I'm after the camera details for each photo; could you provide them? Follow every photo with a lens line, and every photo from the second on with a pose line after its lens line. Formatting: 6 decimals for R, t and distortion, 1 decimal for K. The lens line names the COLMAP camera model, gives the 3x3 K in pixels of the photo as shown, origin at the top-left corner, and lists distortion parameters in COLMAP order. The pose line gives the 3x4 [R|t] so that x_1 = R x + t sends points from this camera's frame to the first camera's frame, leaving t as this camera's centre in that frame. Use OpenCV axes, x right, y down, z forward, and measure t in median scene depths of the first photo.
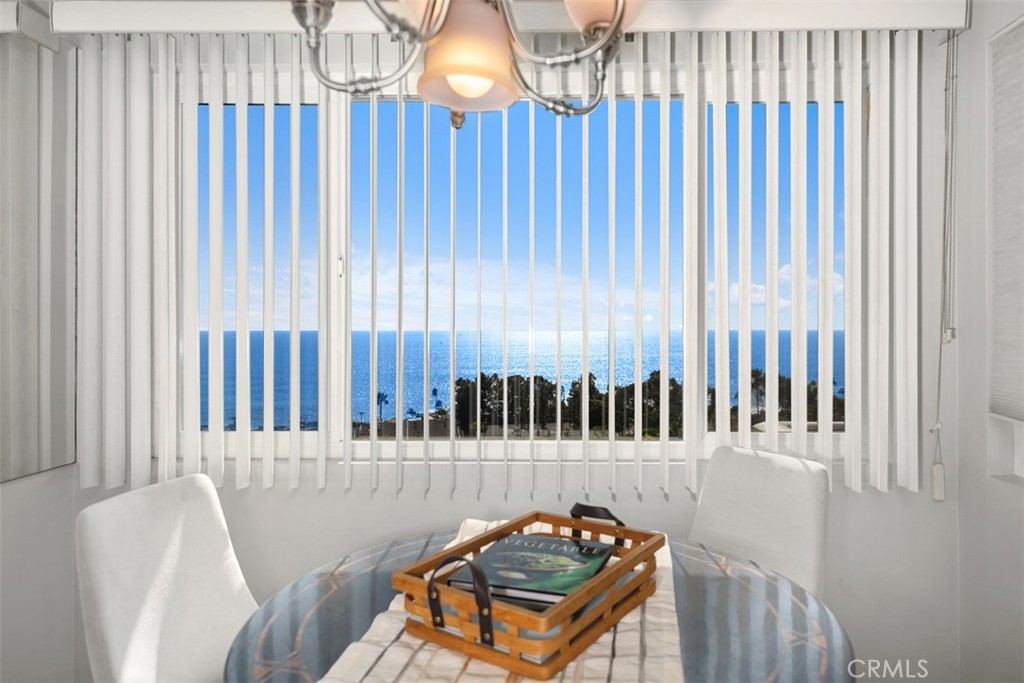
lens RADIAL K [[693.4, 0, 512.0], [0, 693.4, 328.7], [0, 0, 1]] dist [0.001590, 0.000090]
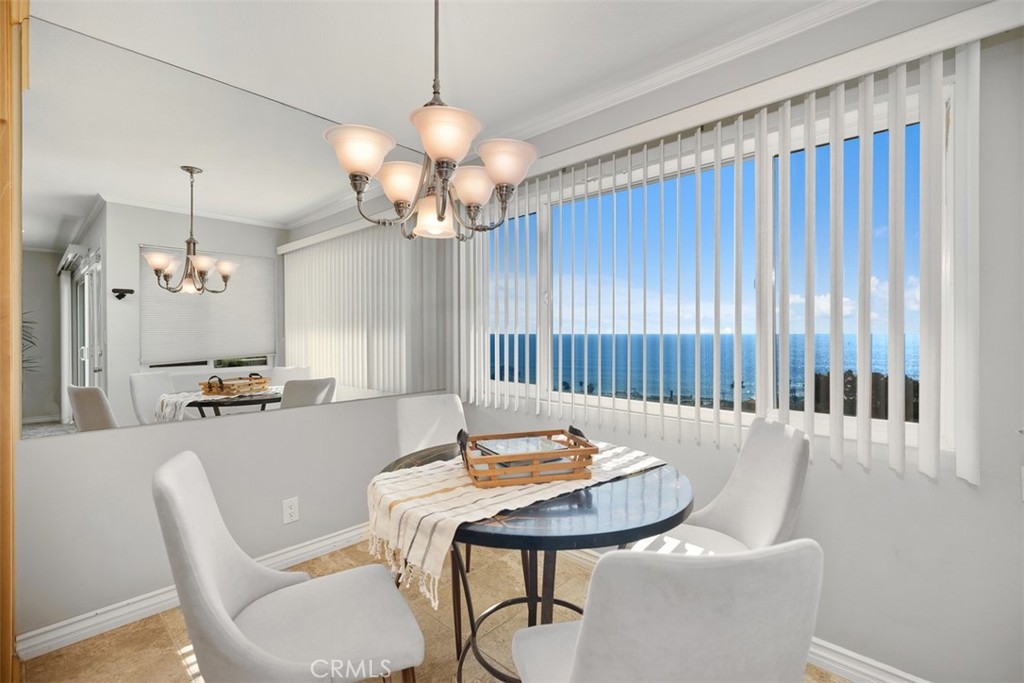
lens RADIAL K [[463.6, 0, 512.0], [0, 463.6, 335.4], [0, 0, 1]] dist [-0.002250, -0.000175]
pose [[0.742889, 0.007084, -0.669377, 0.546476], [-0.002902, 0.999969, 0.007362, -0.002133], [0.669409, -0.003527, 0.742886, -0.028095]]
